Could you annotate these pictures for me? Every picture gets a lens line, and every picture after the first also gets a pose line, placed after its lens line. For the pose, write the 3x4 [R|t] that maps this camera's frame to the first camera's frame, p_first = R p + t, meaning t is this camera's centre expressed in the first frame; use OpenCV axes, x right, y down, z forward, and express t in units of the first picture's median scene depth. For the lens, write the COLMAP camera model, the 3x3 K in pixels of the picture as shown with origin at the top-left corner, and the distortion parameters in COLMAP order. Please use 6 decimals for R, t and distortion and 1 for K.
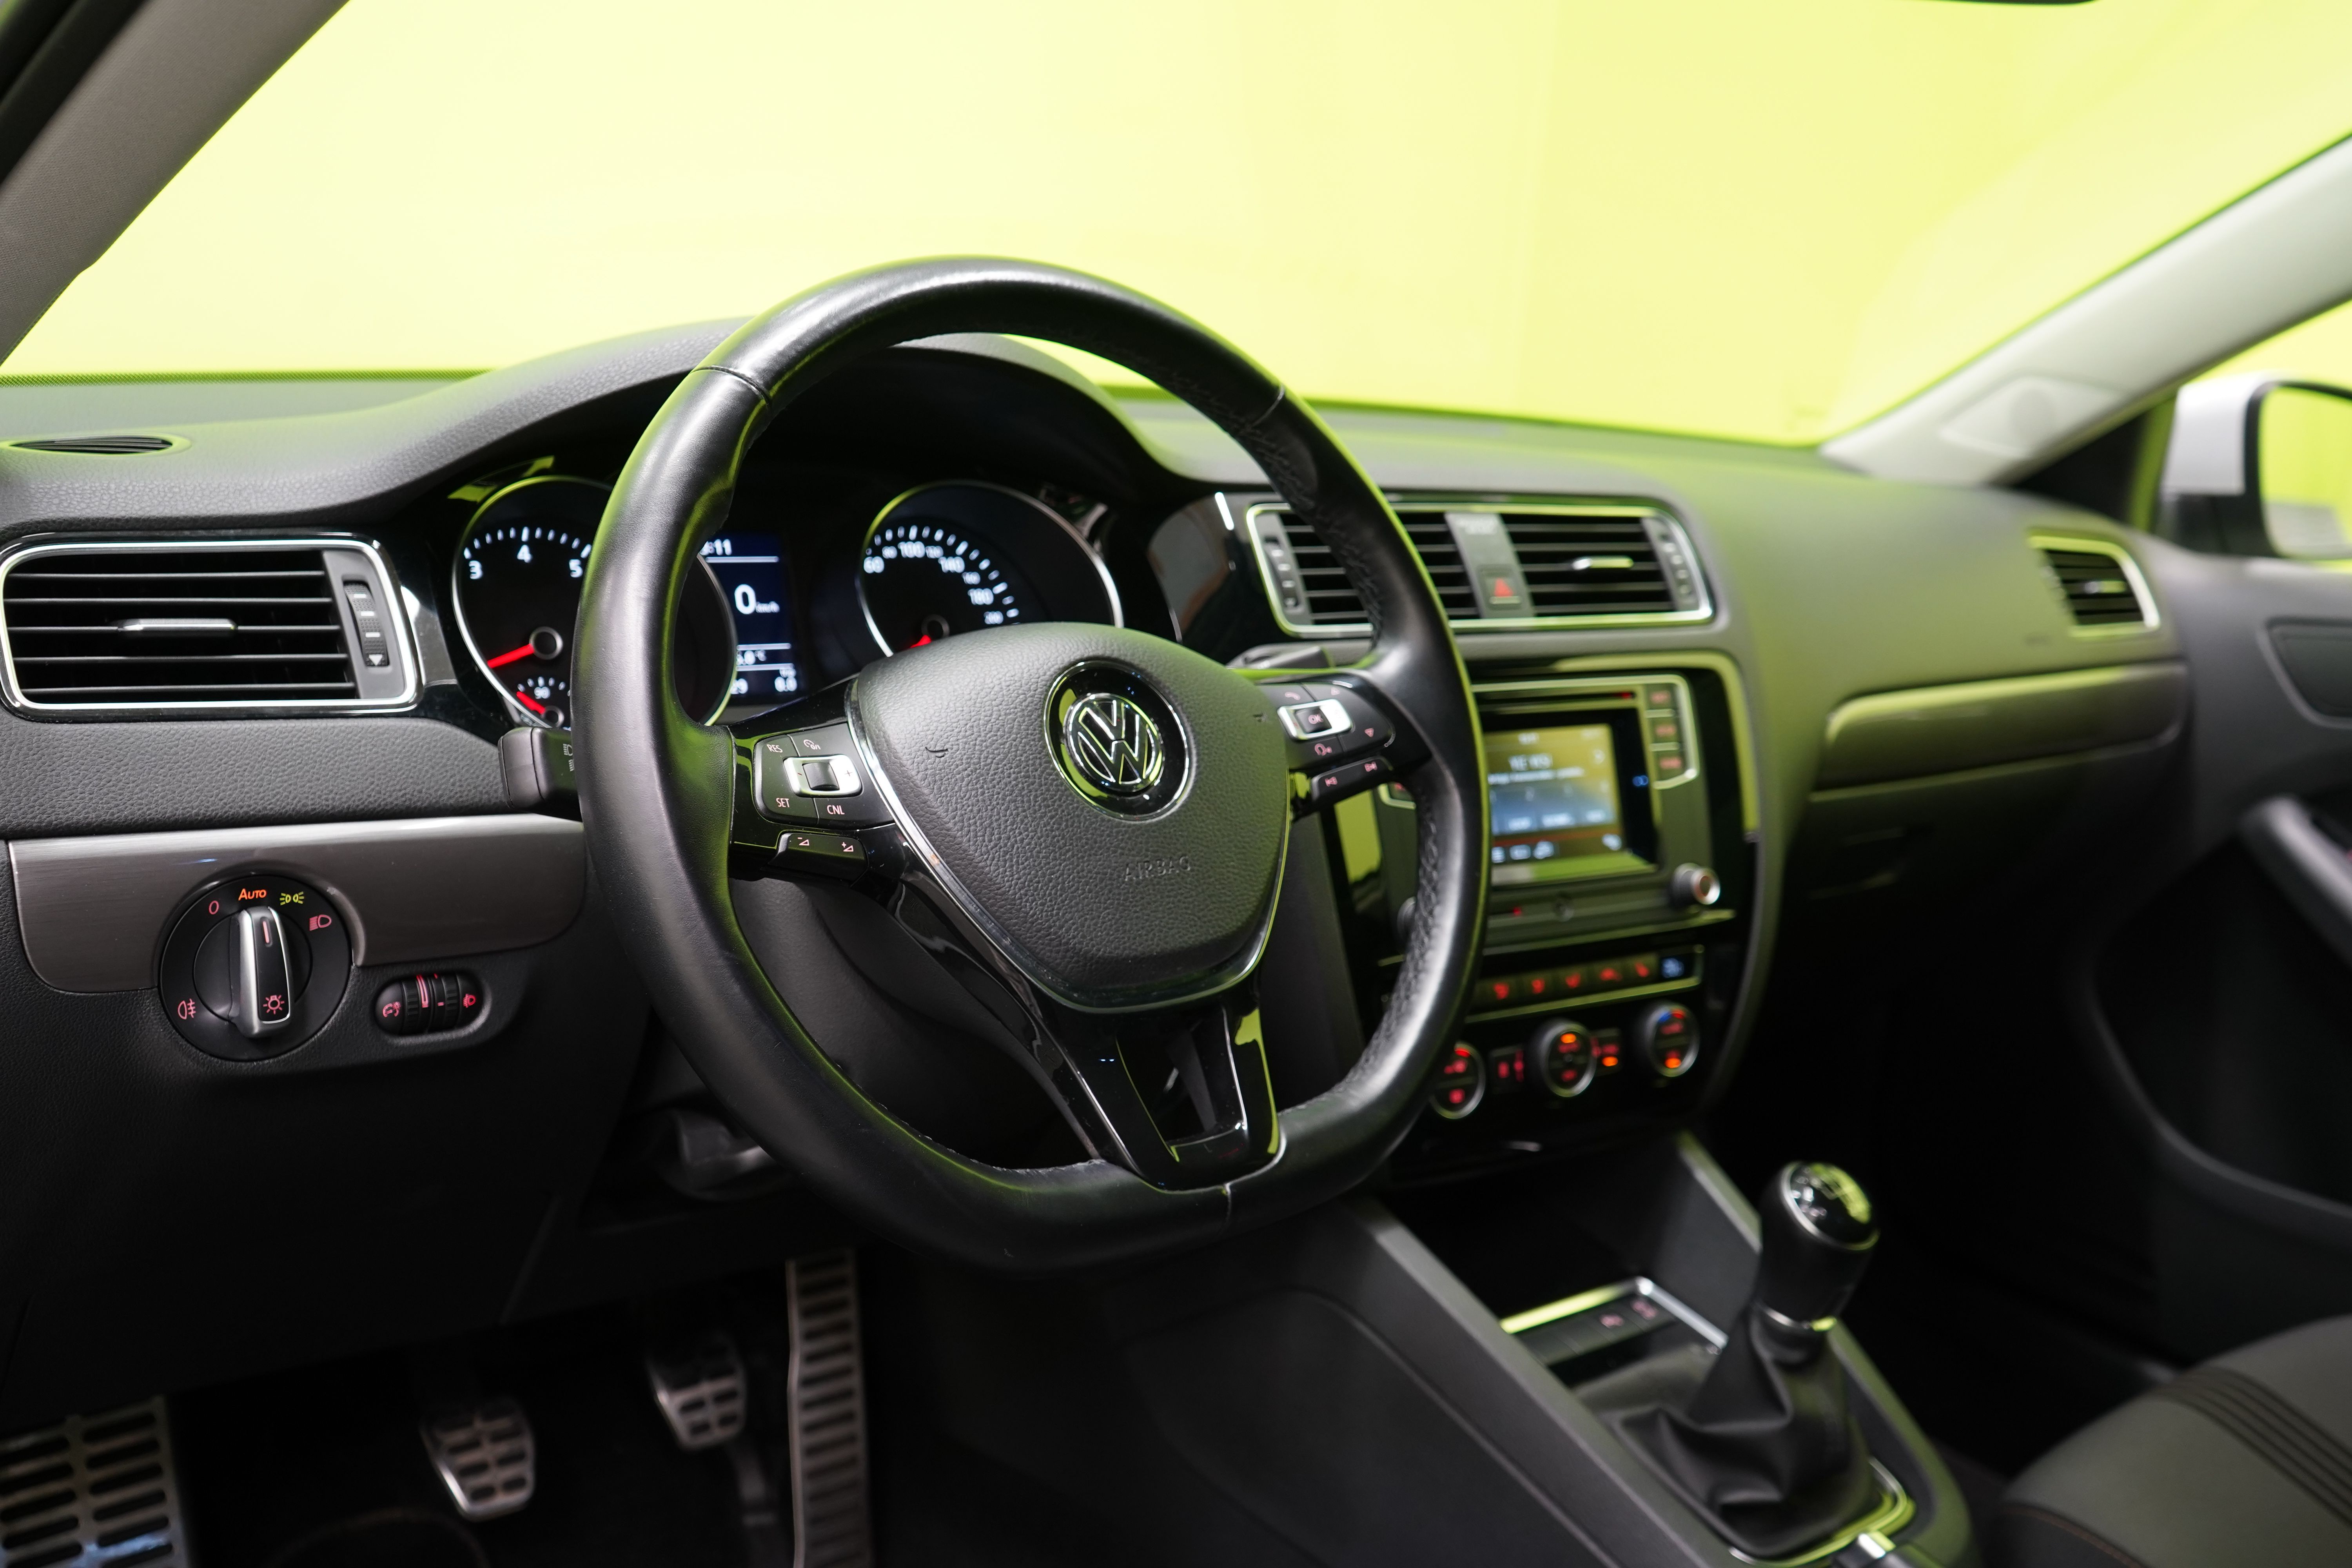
lens RADIAL K [[2172.9, 0, 1182.4], [0, 2172.9, 789.4], [0, 0, 1]] dist [0.019905, 0.000000]
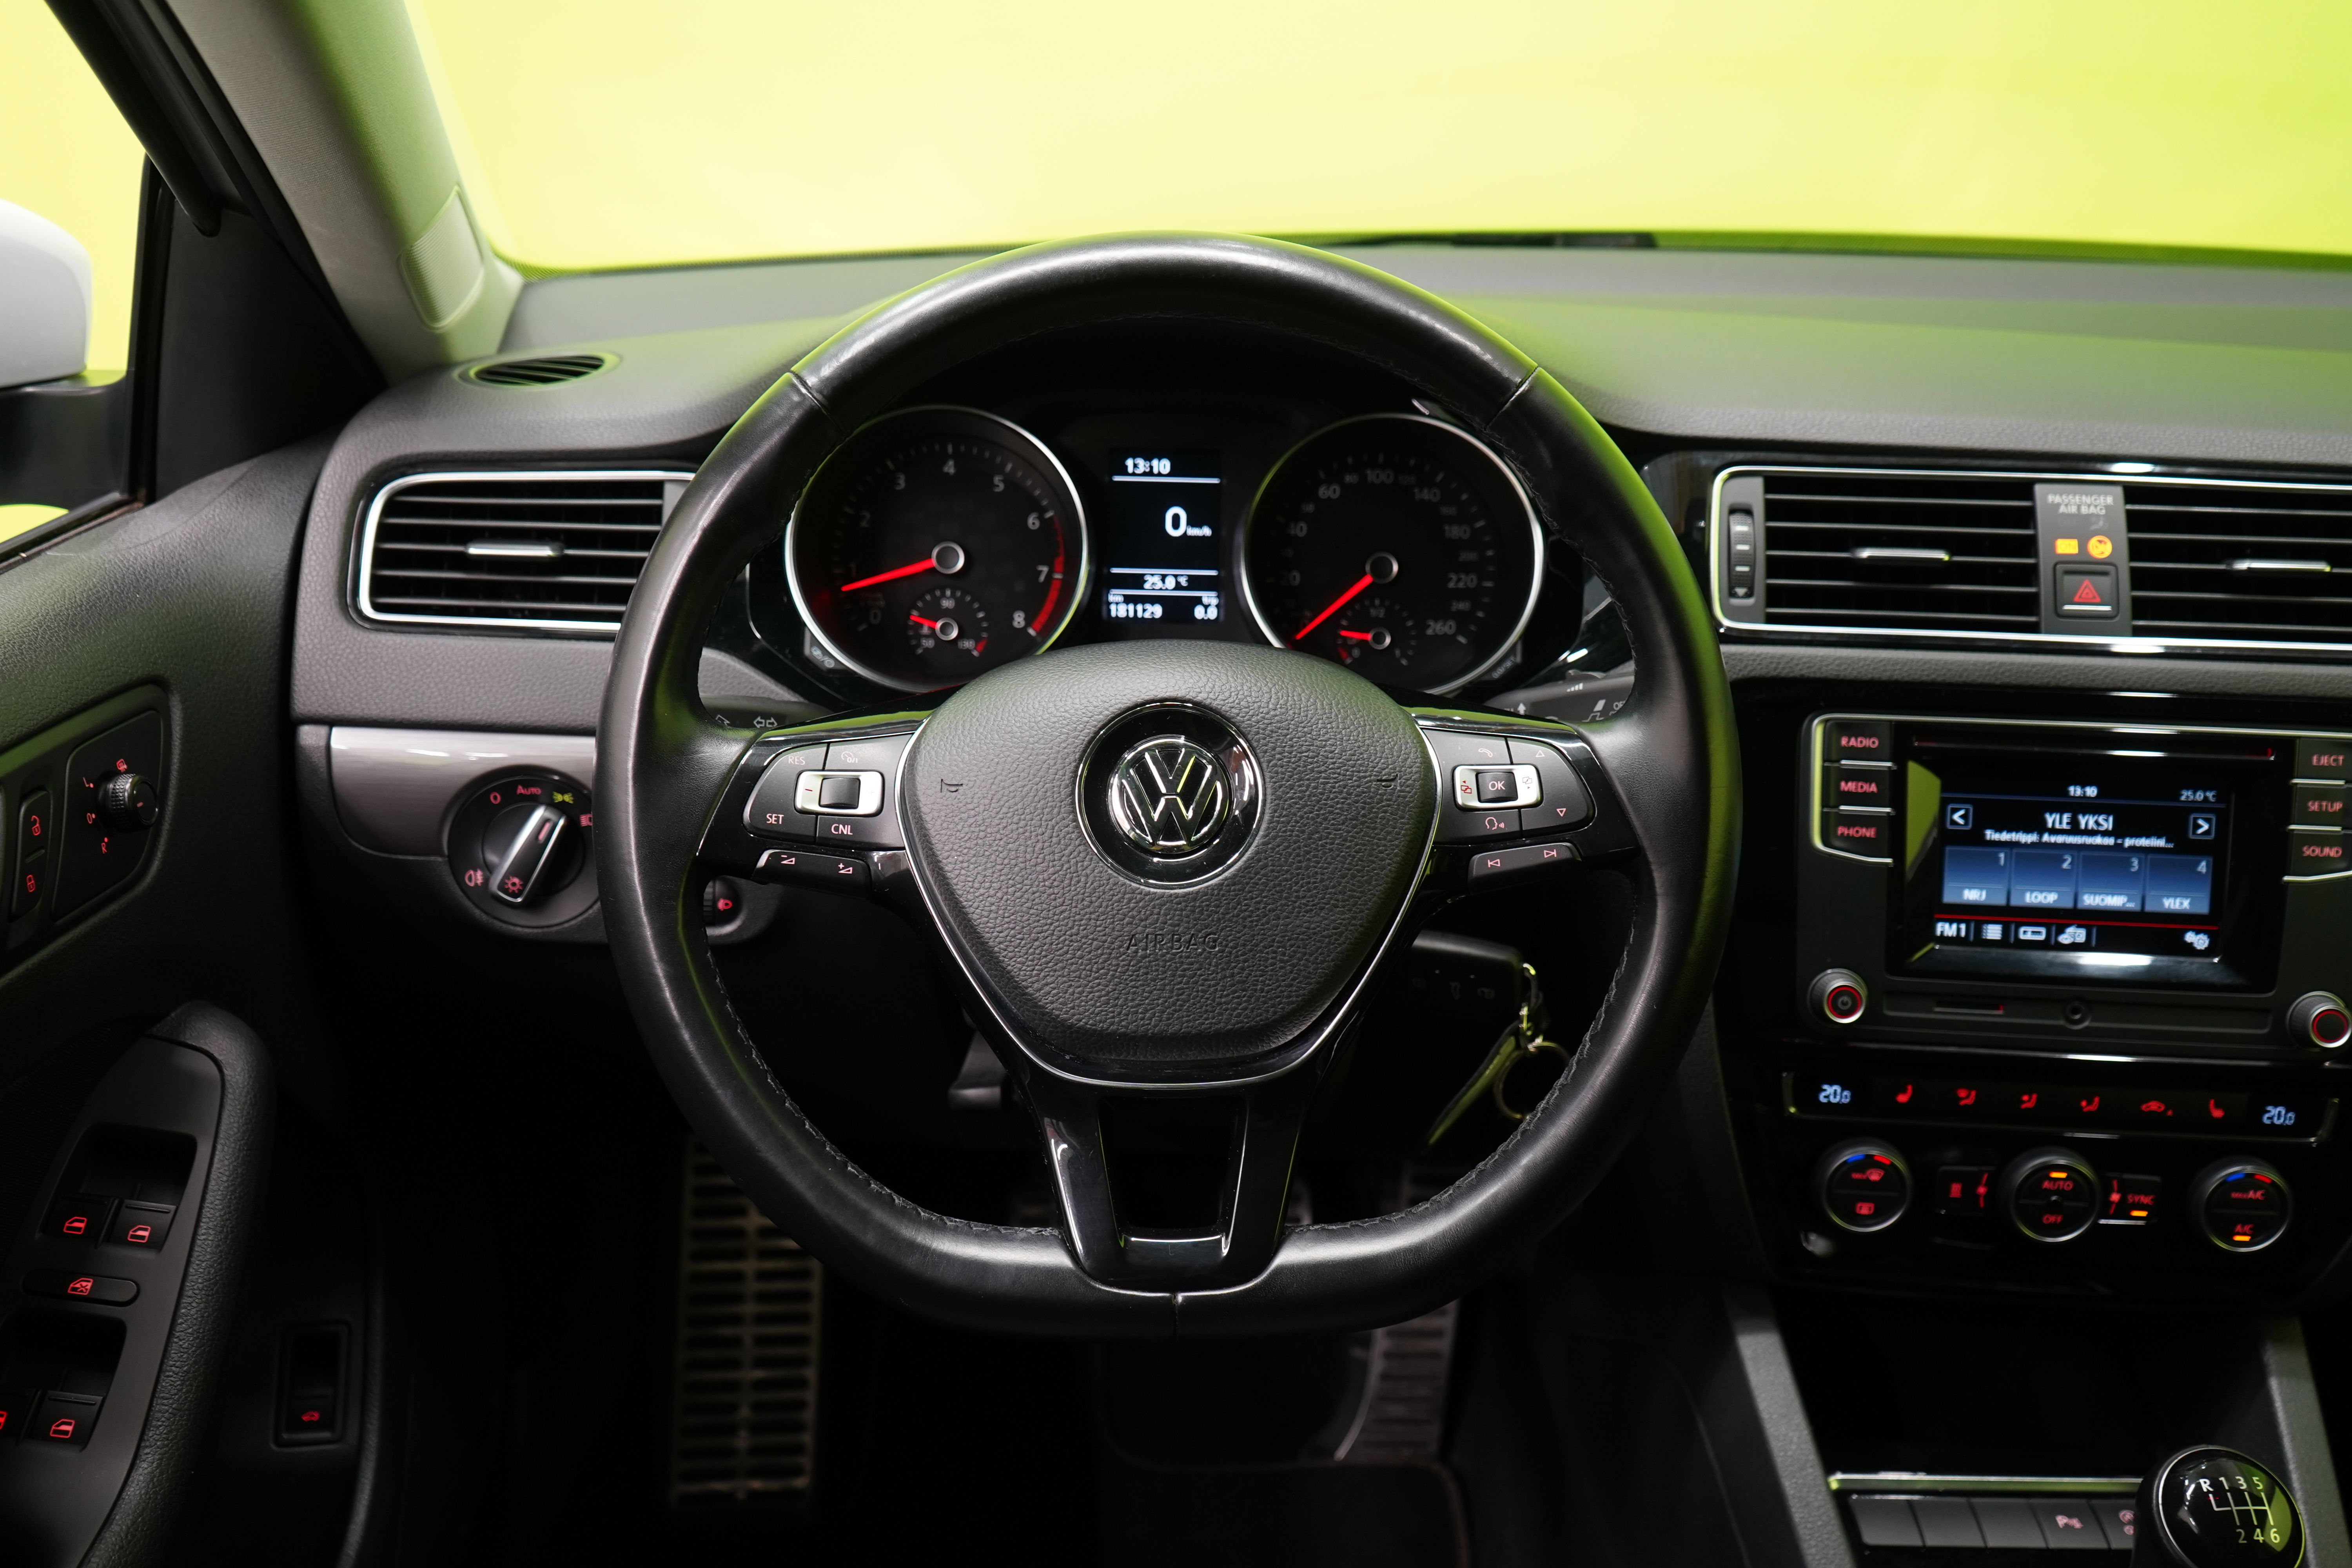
lens RADIAL K [[2128.0, 0, 1185.6], [0, 2128.0, 790.4], [0, 0, 1]] dist [0.015203, 0.000455]
pose [[0.799761, 0.186311, -0.570676, 0.357927], [-0.098055, 0.978396, 0.182004, -0.138449], [0.592257, -0.089602, 0.800752, 0.216490]]
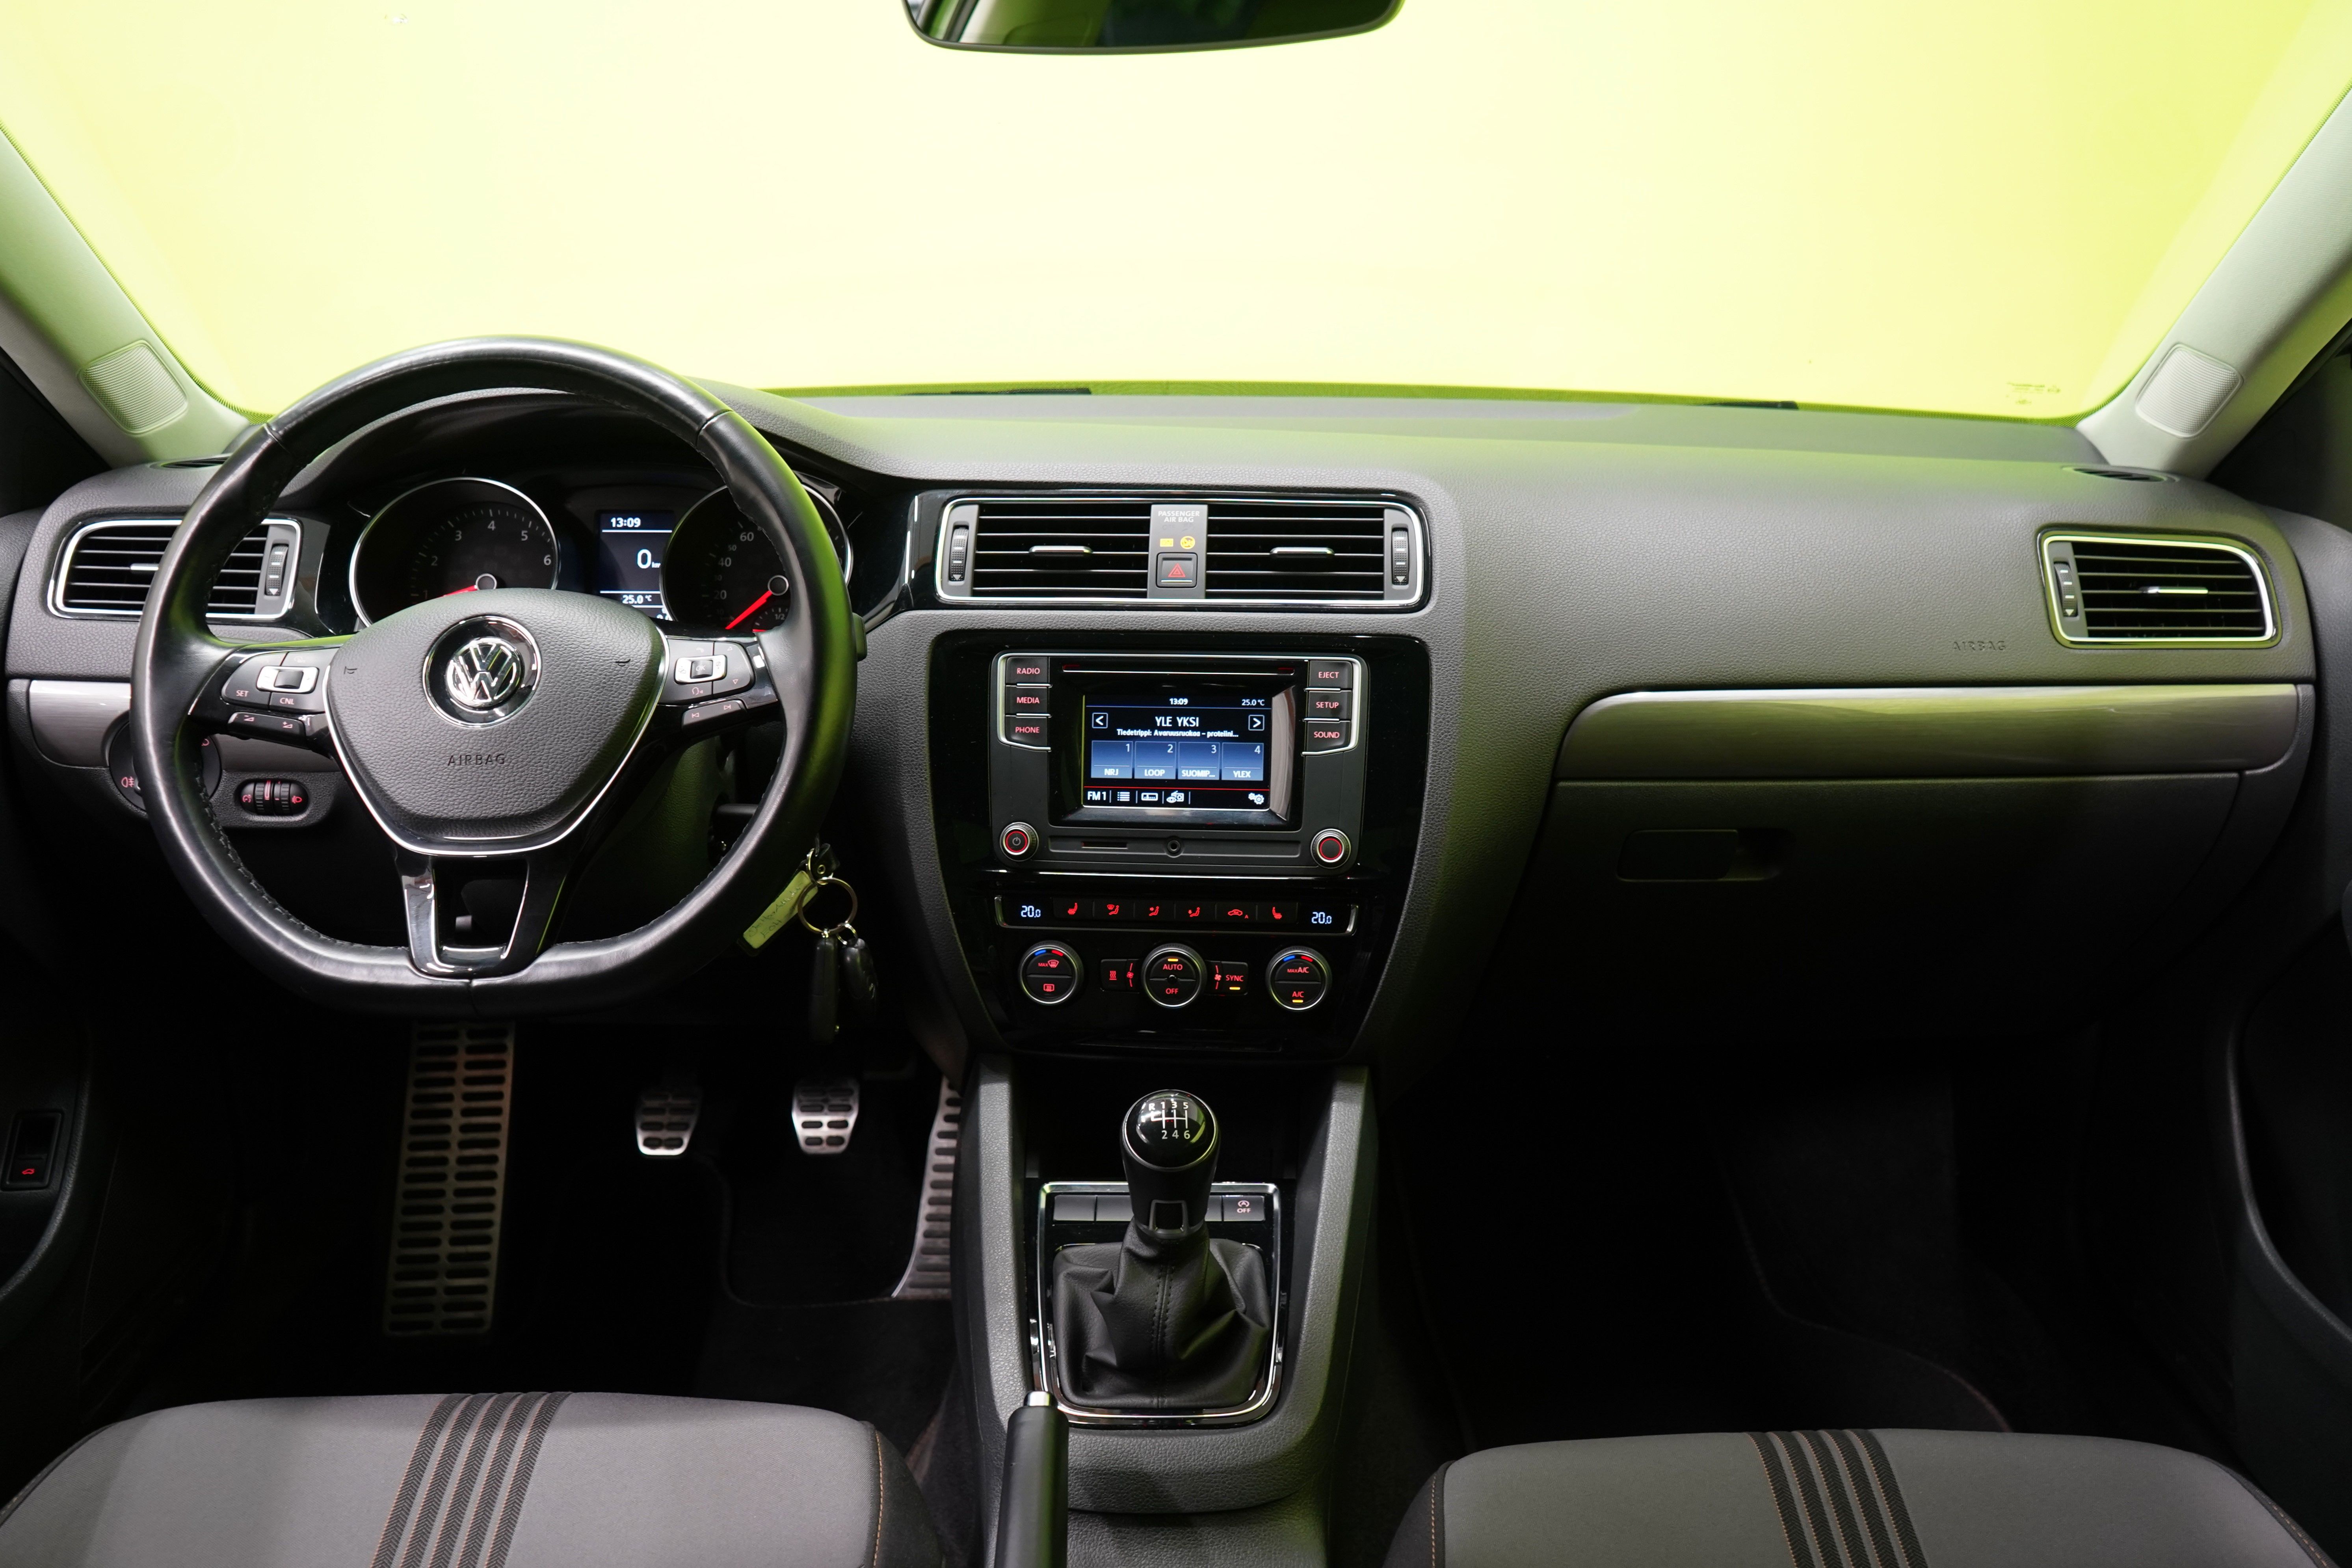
lens RADIAL K [[1886.9, 0, 1167.8], [0, 1886.9, 786.8], [0, 0, 1]] dist [-0.002044, 0.019261]
pose [[0.790479, 0.109859, -0.602557, 0.817881], [-0.079086, 0.993855, 0.077450, -0.059135], [0.607362, -0.013568, 0.794309, 0.203340]]
